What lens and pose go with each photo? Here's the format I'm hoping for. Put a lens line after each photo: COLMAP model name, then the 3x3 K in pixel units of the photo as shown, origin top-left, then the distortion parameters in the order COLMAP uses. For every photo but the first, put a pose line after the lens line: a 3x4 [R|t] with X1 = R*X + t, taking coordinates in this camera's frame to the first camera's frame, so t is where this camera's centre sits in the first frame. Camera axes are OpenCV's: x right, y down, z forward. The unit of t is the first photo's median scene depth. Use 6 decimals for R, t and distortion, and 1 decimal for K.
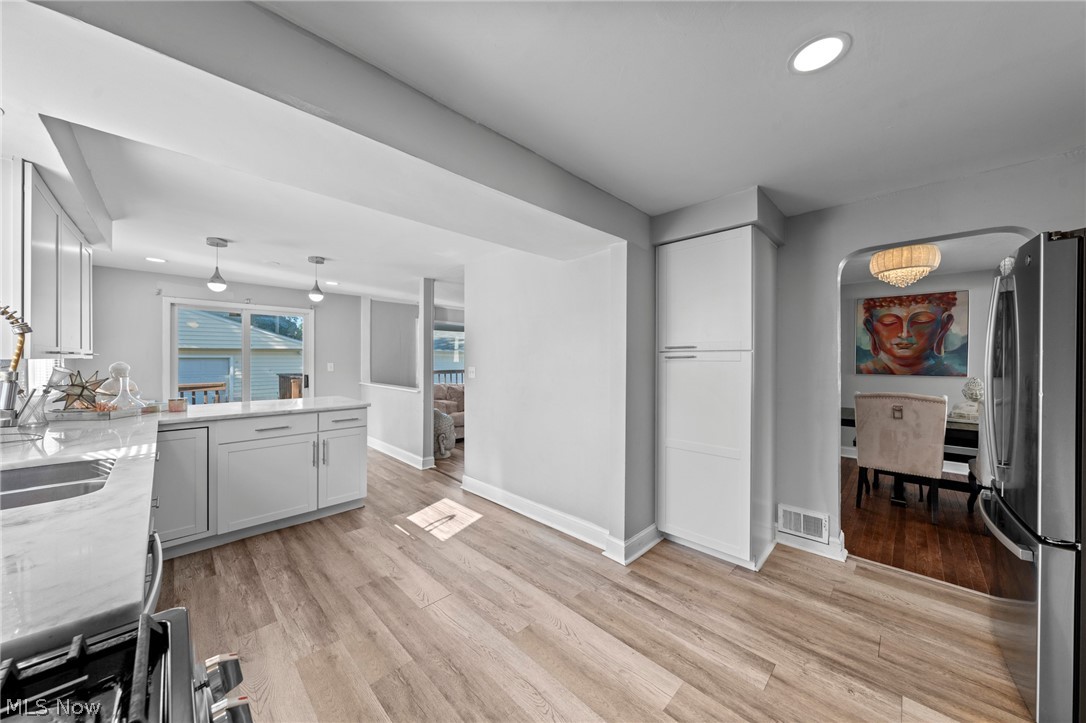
lens RADIAL K [[372.7, 0, 546.9], [0, 372.7, 360.2], [0, 0, 1]] dist [0.001294, 0.000208]
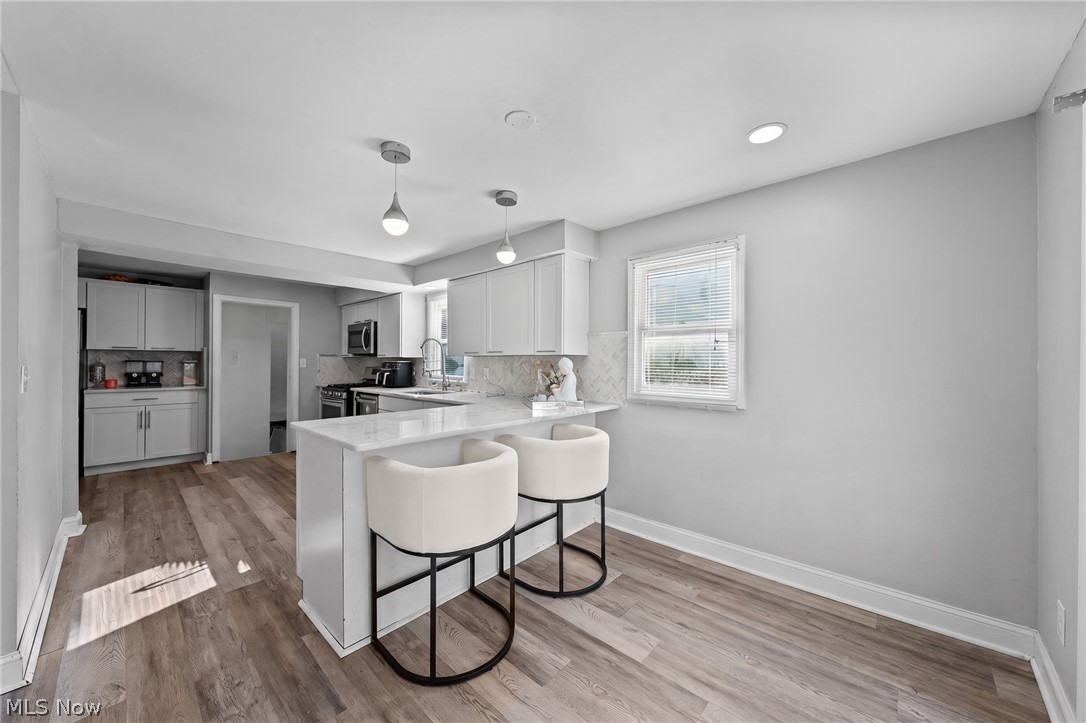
lens RADIAL K [[389.9, 0, 544.0], [0, 389.9, 359.5], [0, 0, 1]] dist [-0.007429, -0.000257]
pose [[-0.999392, -0.001535, -0.034827, -1.153381], [-0.001565, 0.999998, 0.000847, 0.023059], [0.034825, 0.000901, -0.999393, 2.200336]]
